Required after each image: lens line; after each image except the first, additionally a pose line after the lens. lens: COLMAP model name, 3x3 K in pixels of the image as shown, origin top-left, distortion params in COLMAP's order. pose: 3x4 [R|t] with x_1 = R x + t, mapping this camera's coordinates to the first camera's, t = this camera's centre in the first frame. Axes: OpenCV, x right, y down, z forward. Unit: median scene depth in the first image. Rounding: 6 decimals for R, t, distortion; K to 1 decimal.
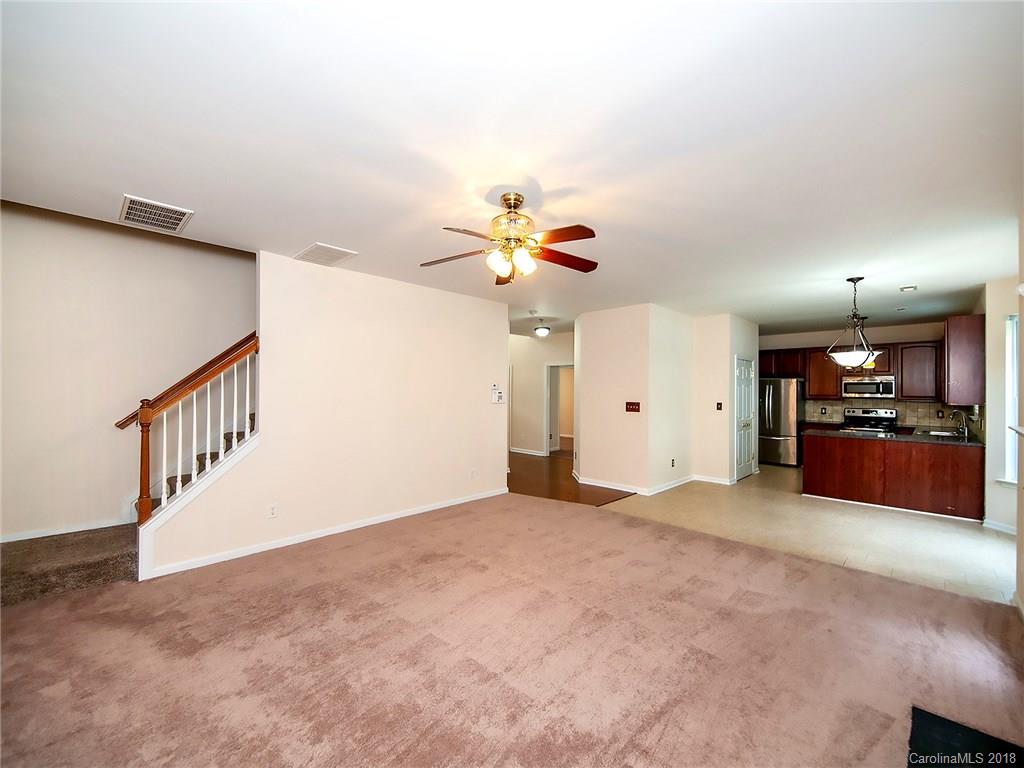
lens RADIAL K [[421.5, 0, 502.1], [0, 421.5, 385.2], [0, 0, 1]] dist [0.001068, -0.001794]
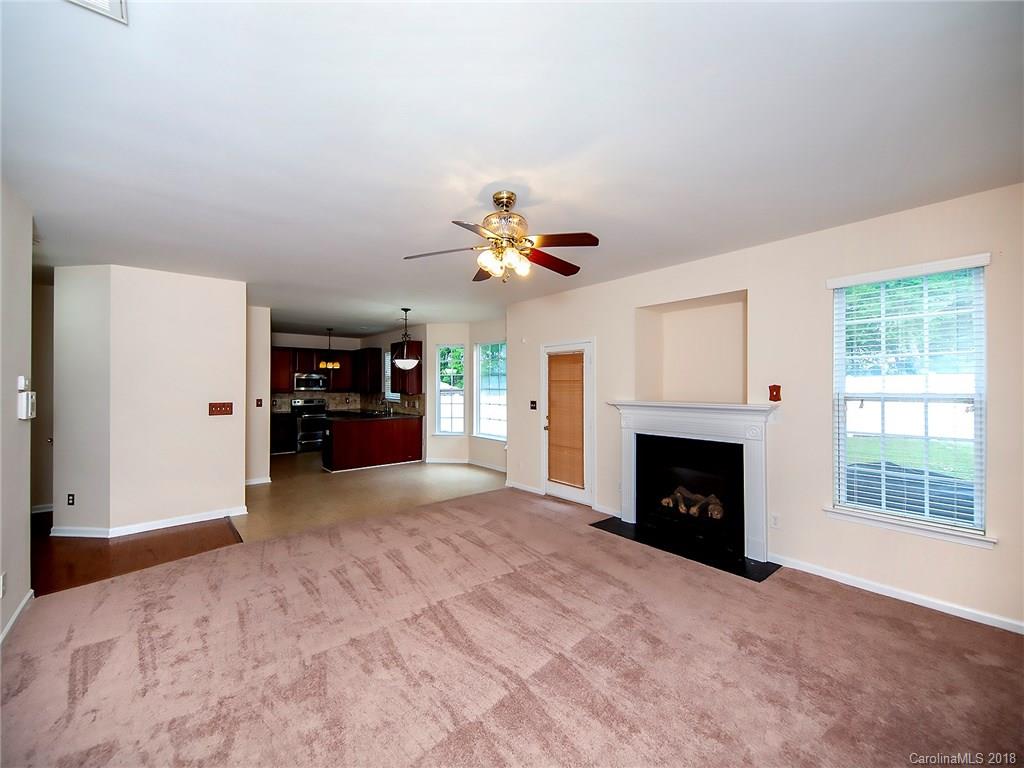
lens RADIAL K [[421.5, 0, 515.6], [0, 421.5, 381.3], [0, 0, 1]] dist [0.001068, -0.001794]
pose [[0.047345, 0.000697, 0.998878, -0.360986], [-0.013751, 0.999905, -0.000046, -0.005434], [-0.998784, -0.013733, 0.047350, 0.339115]]
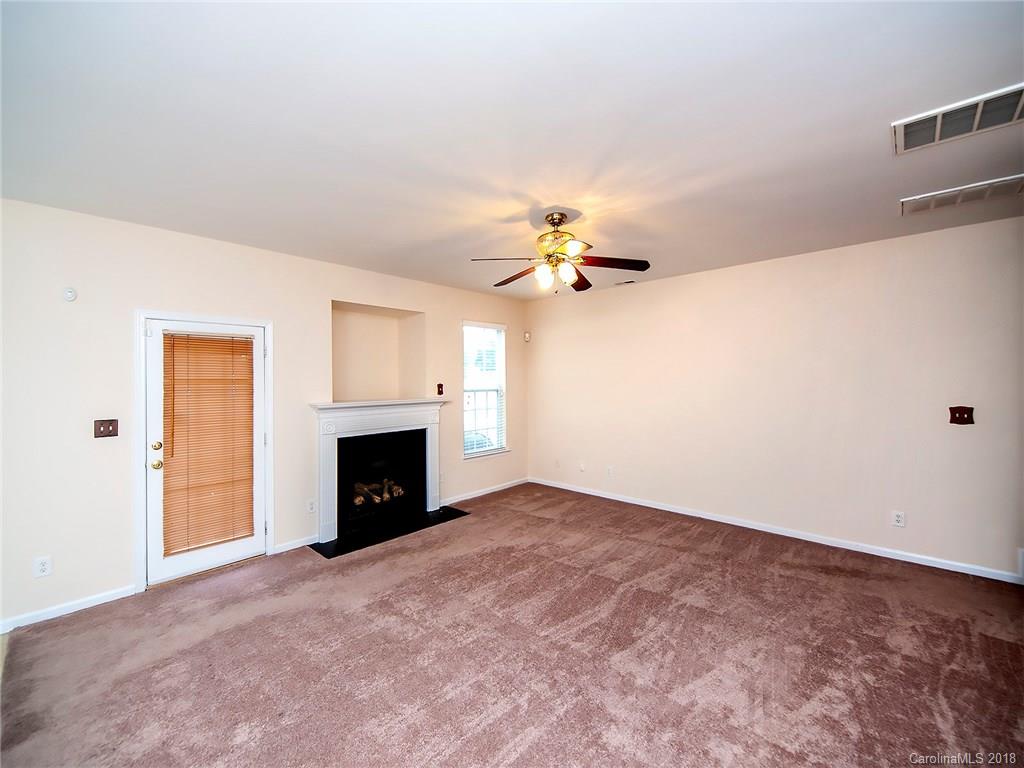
lens RADIAL K [[421.5, 0, 501.5], [0, 421.5, 378.9], [0, 0, 1]] dist [0.001068, -0.001794]
pose [[-0.996407, -0.001980, -0.084674, 0.078647], [-0.000557, 0.999858, -0.016814, -0.001937], [0.084696, -0.016707, -0.996267, 0.757893]]
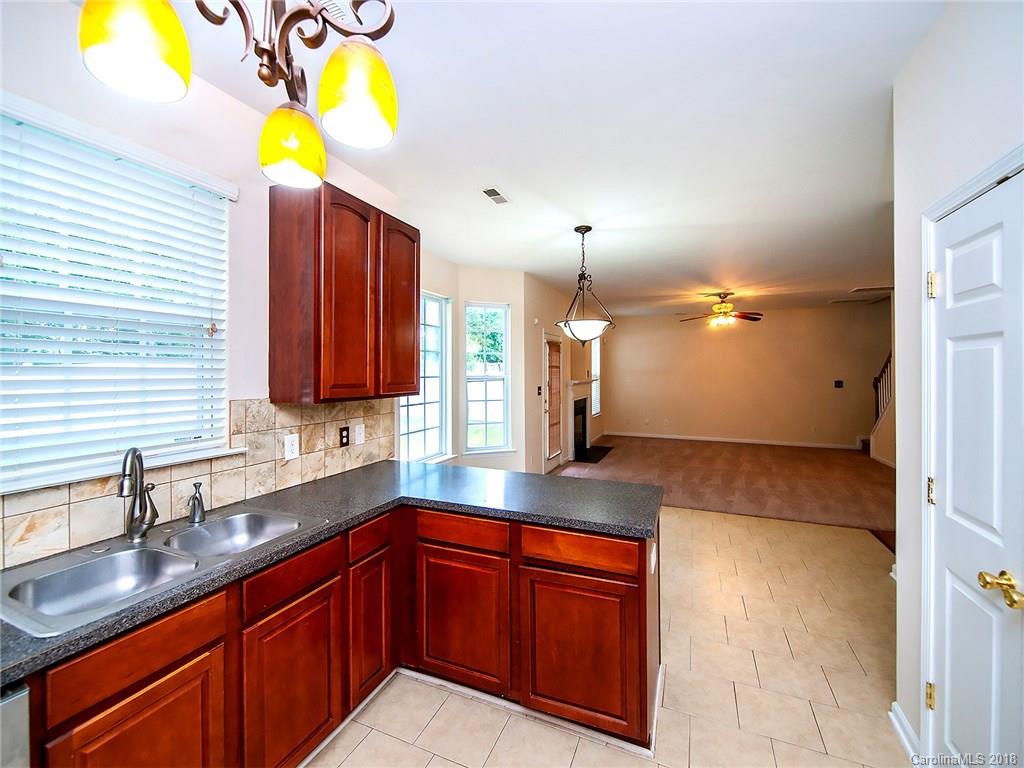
lens RADIAL K [[421.5, 0, 515.1], [0, 421.5, 373.4], [0, 0, 1]] dist [0.001068, -0.001794]
pose [[-0.917468, -0.004600, -0.397782, 0.755466], [-0.000626, 0.999949, -0.010119, 0.014766], [0.397808, -0.009034, -0.917424, 1.009855]]
